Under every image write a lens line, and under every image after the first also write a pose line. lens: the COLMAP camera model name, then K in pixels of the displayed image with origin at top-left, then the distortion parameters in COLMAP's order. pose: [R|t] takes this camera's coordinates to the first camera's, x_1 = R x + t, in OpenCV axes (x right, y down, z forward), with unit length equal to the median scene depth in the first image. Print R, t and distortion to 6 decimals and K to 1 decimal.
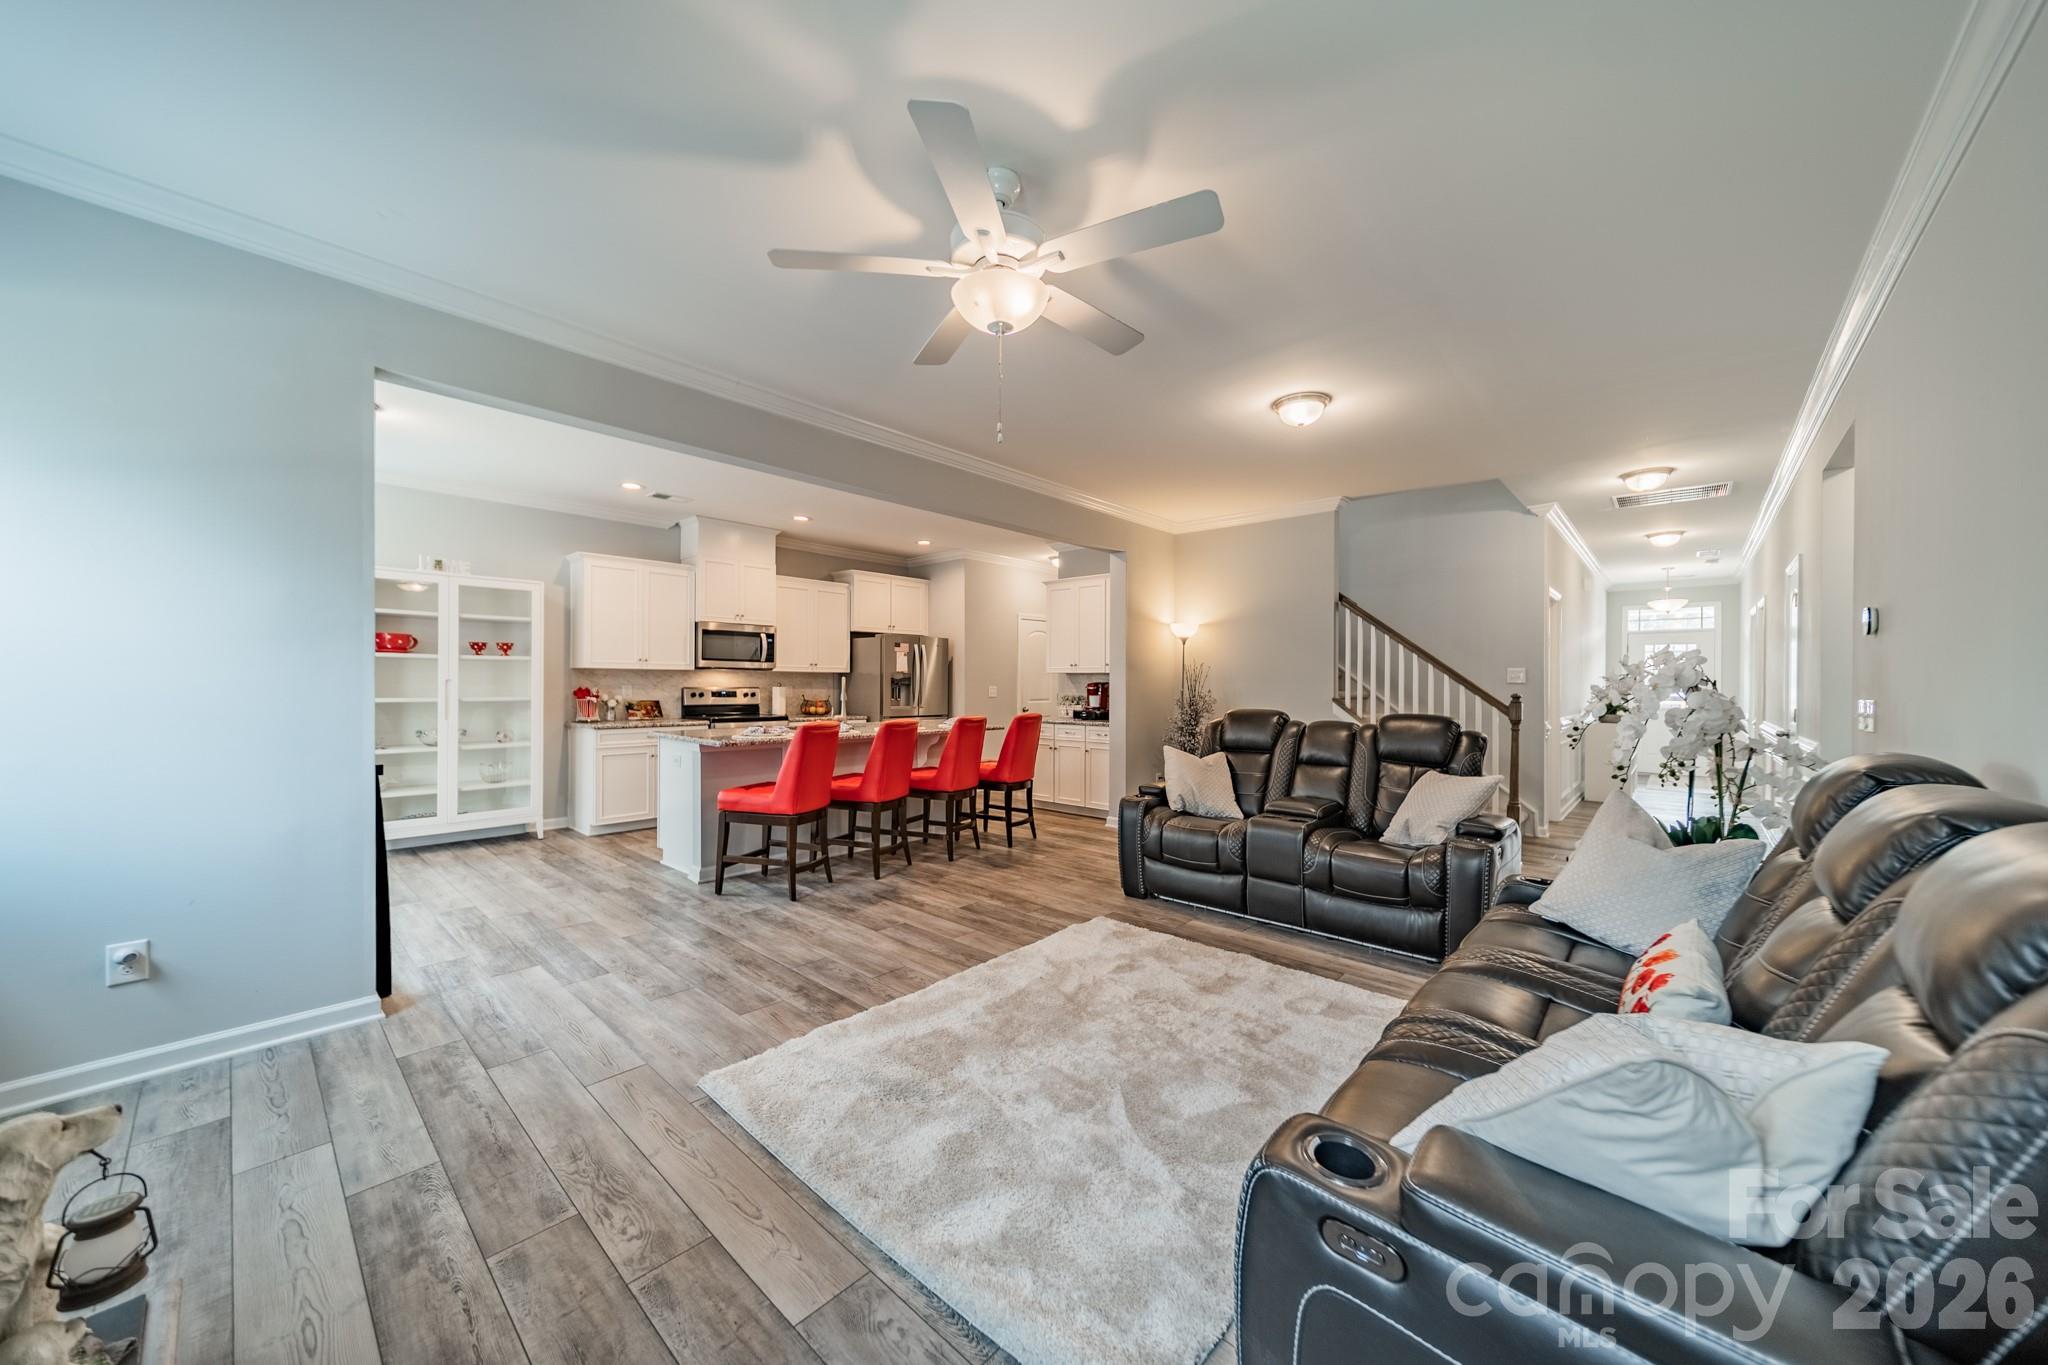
lens RADIAL K [[721.3, 0, 1029.7], [0, 721.3, 688.7], [0, 0, 1]] dist [0.005934, 0.000265]
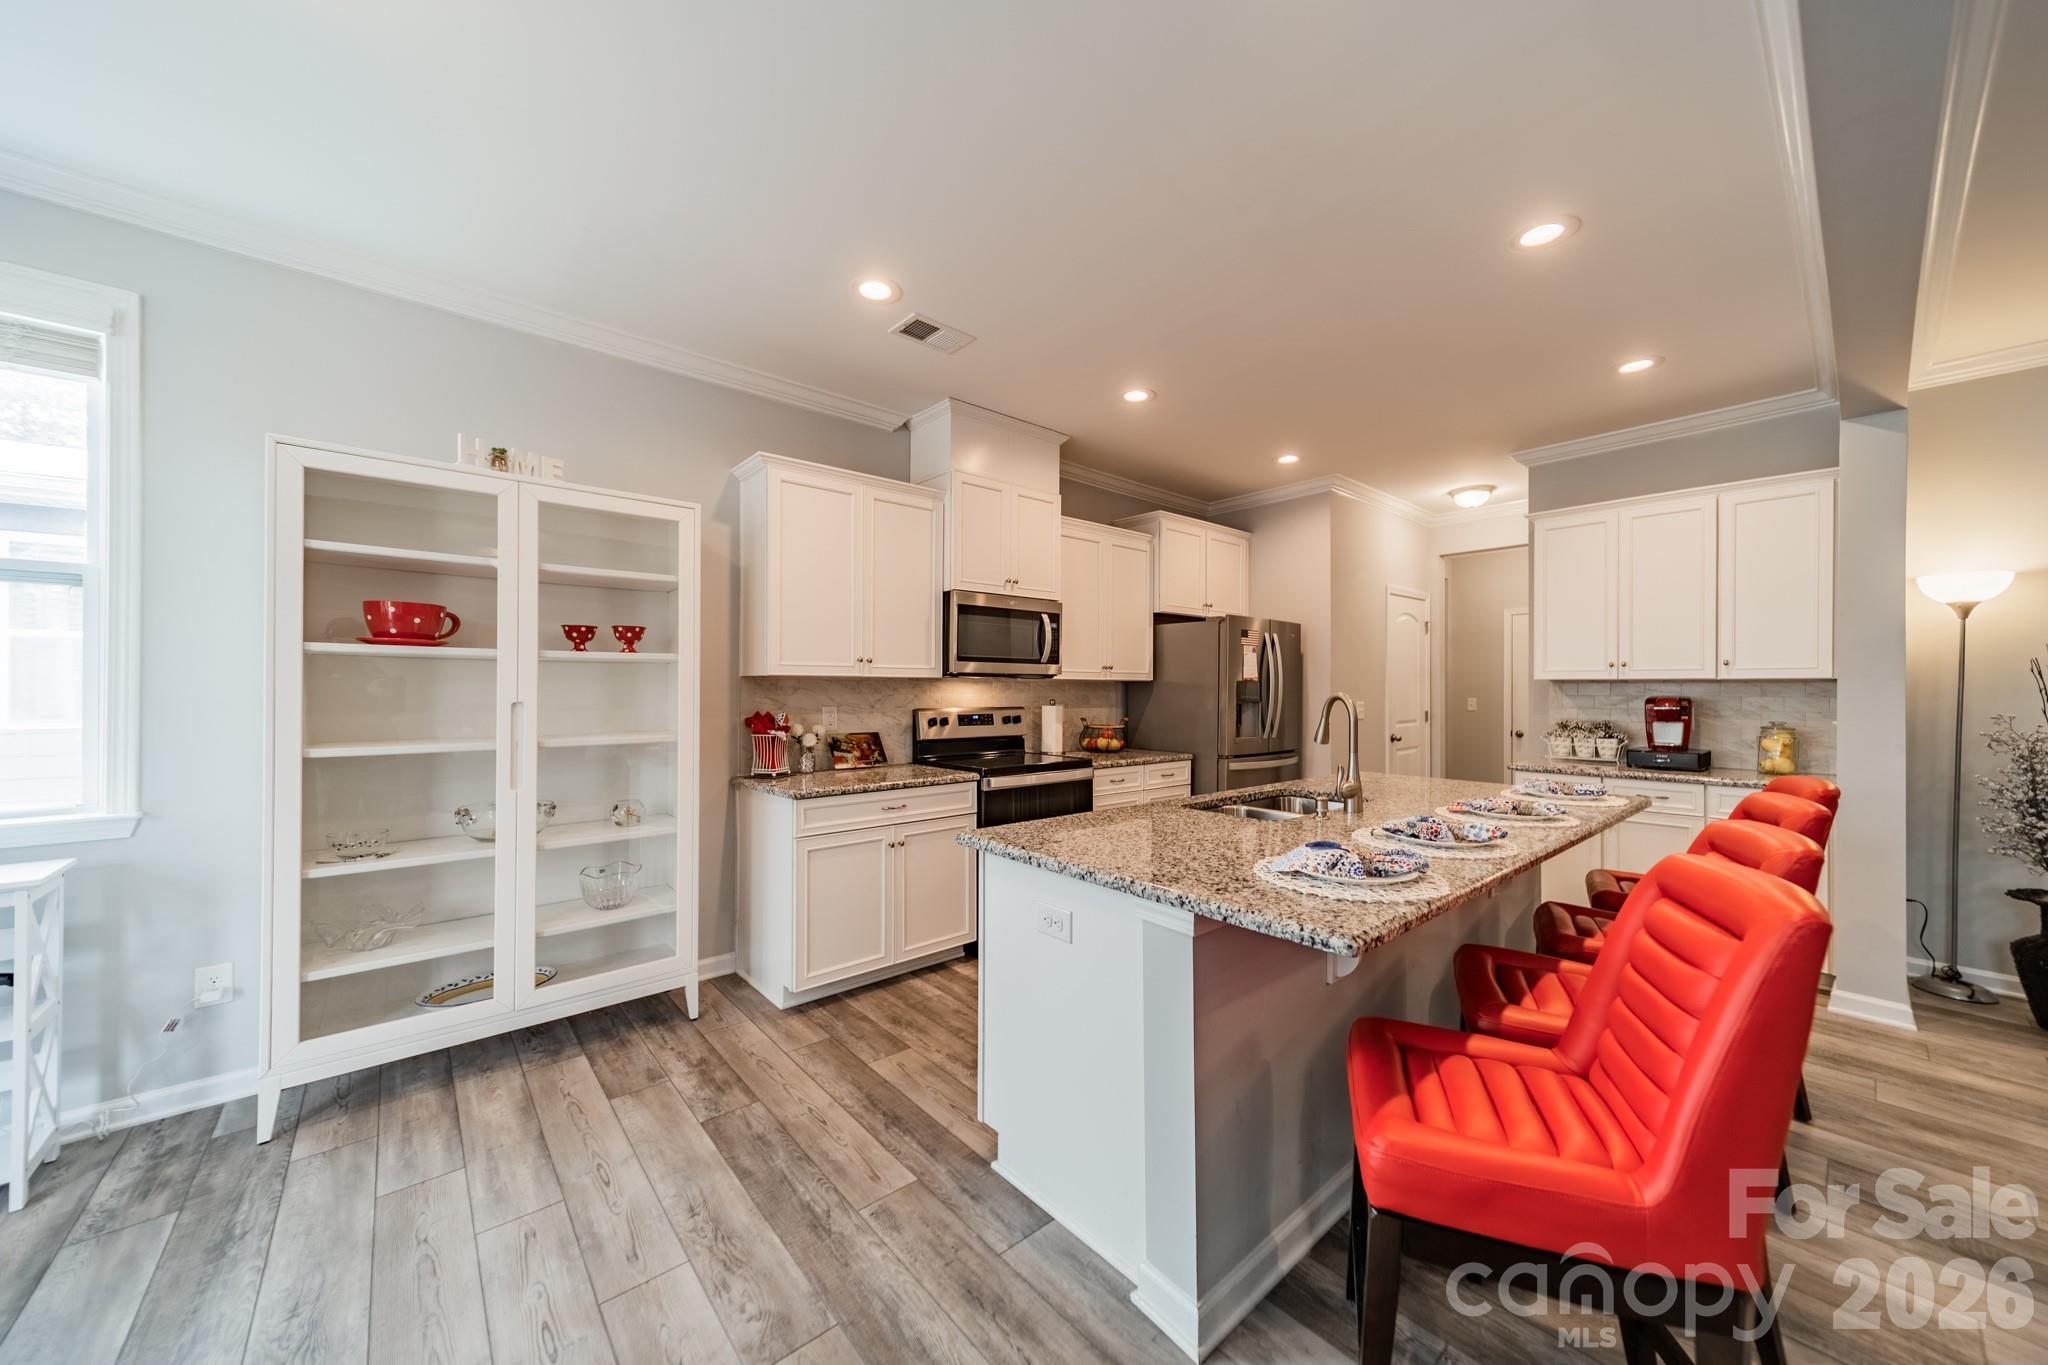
lens RADIAL K [[721.3, 0, 1026.3], [0, 721.3, 686.7], [0, 0, 1]] dist [0.005934, 0.000265]
pose [[0.993311, -0.004580, -0.115380, -0.350310], [0.003306, 0.999931, -0.011235, -0.013487], [0.115424, 0.010778, 0.993258, 0.475814]]
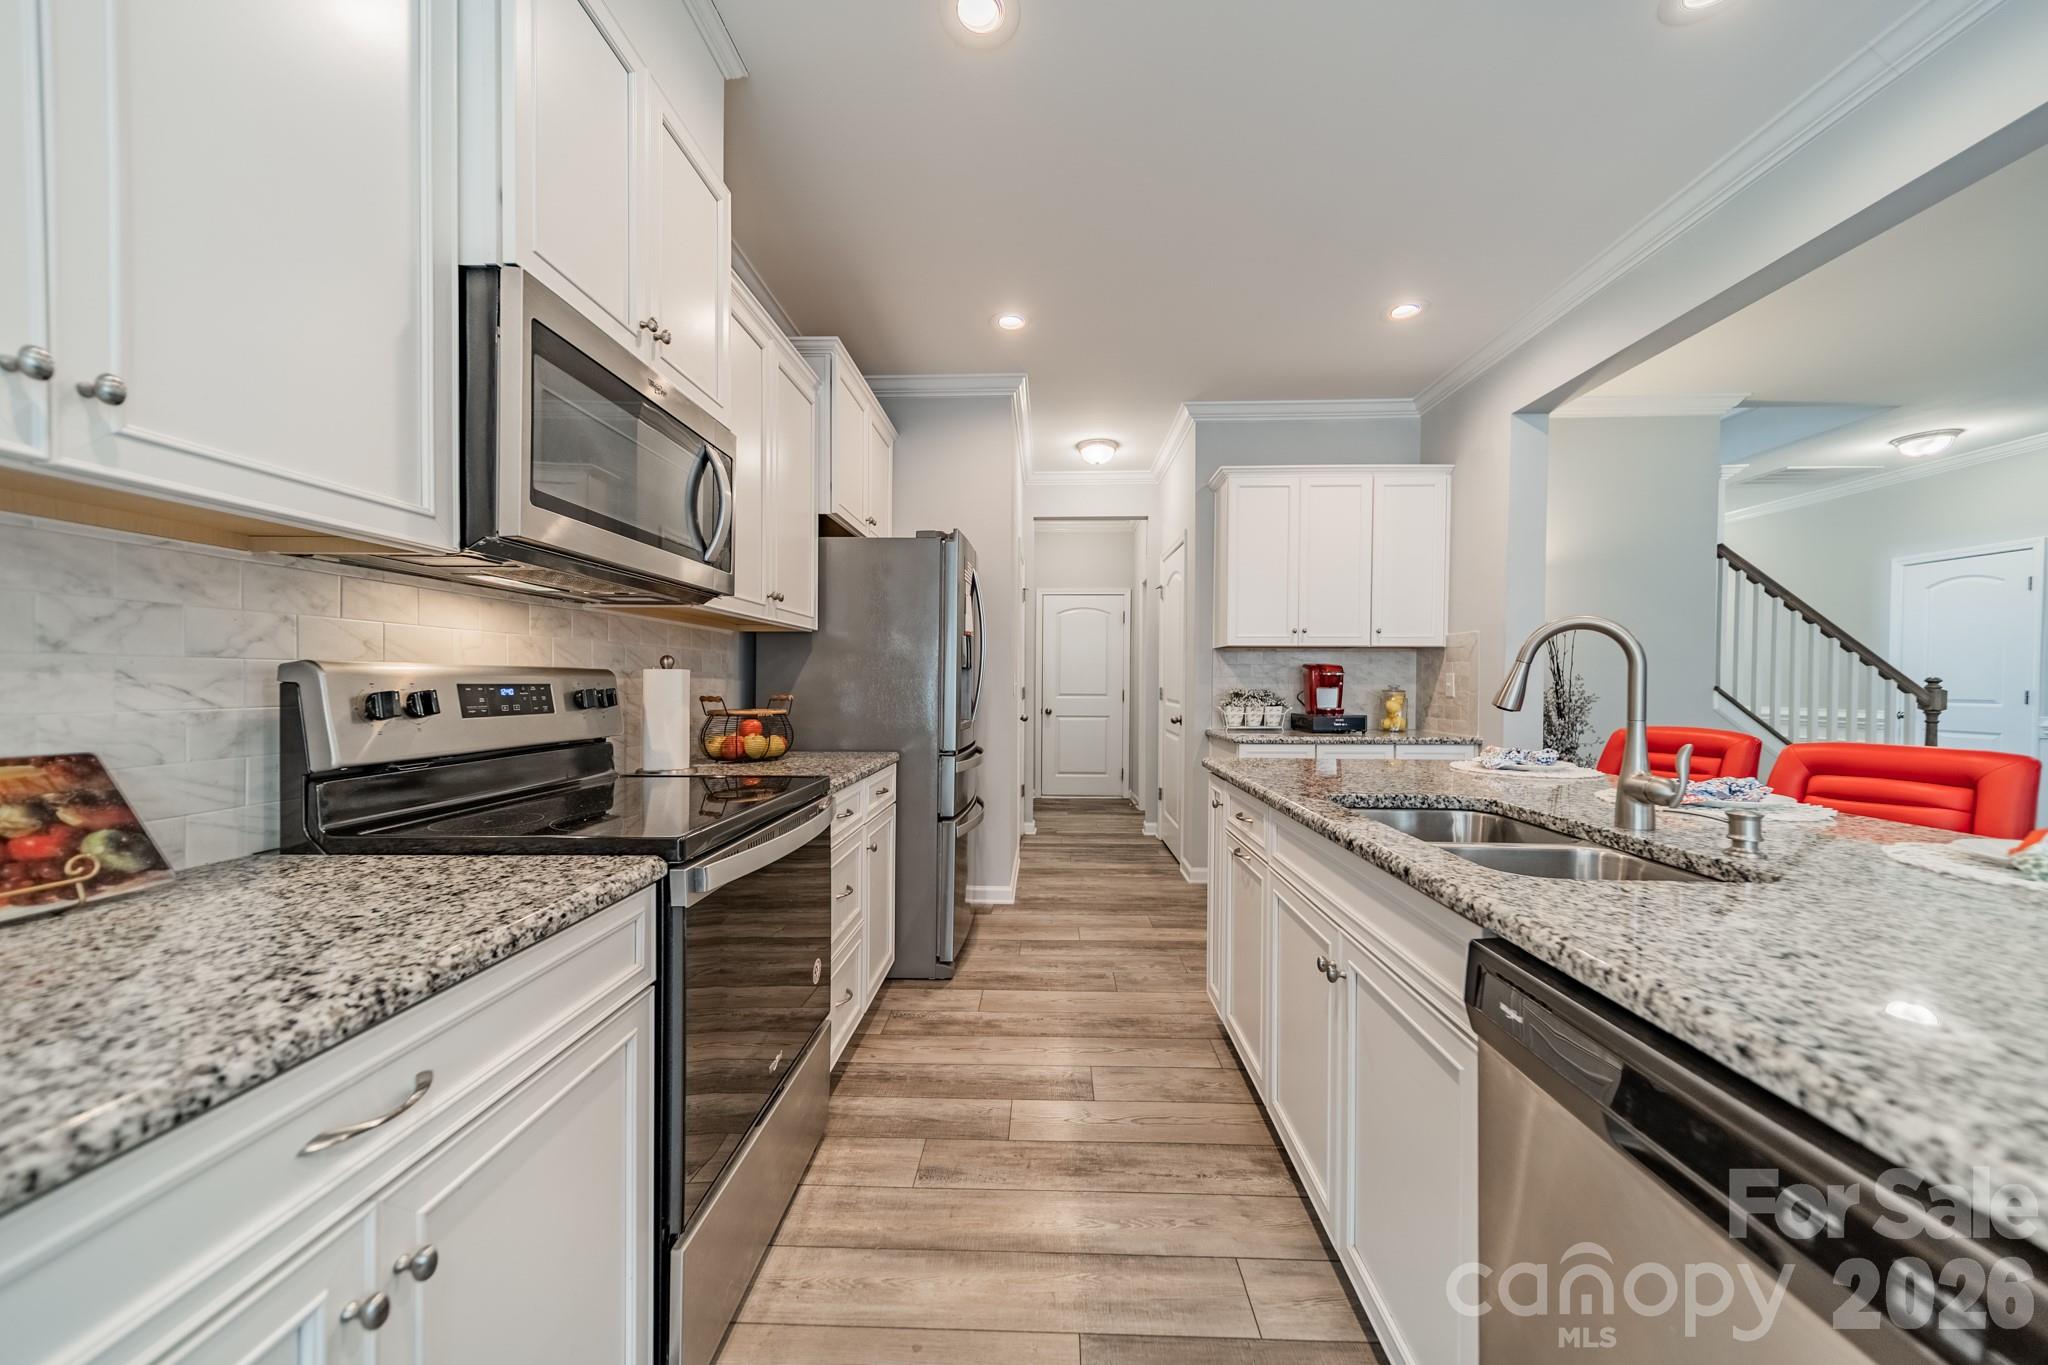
lens RADIAL K [[721.3, 0, 1024.3], [0, 721.3, 690.6], [0, 0, 1]] dist [0.005934, 0.000265]
pose [[0.756075, -0.012257, 0.654371, -0.495657], [0.008691, 0.999924, 0.008687, 0.005067], [-0.654428, -0.000881, 0.756124, 0.822498]]
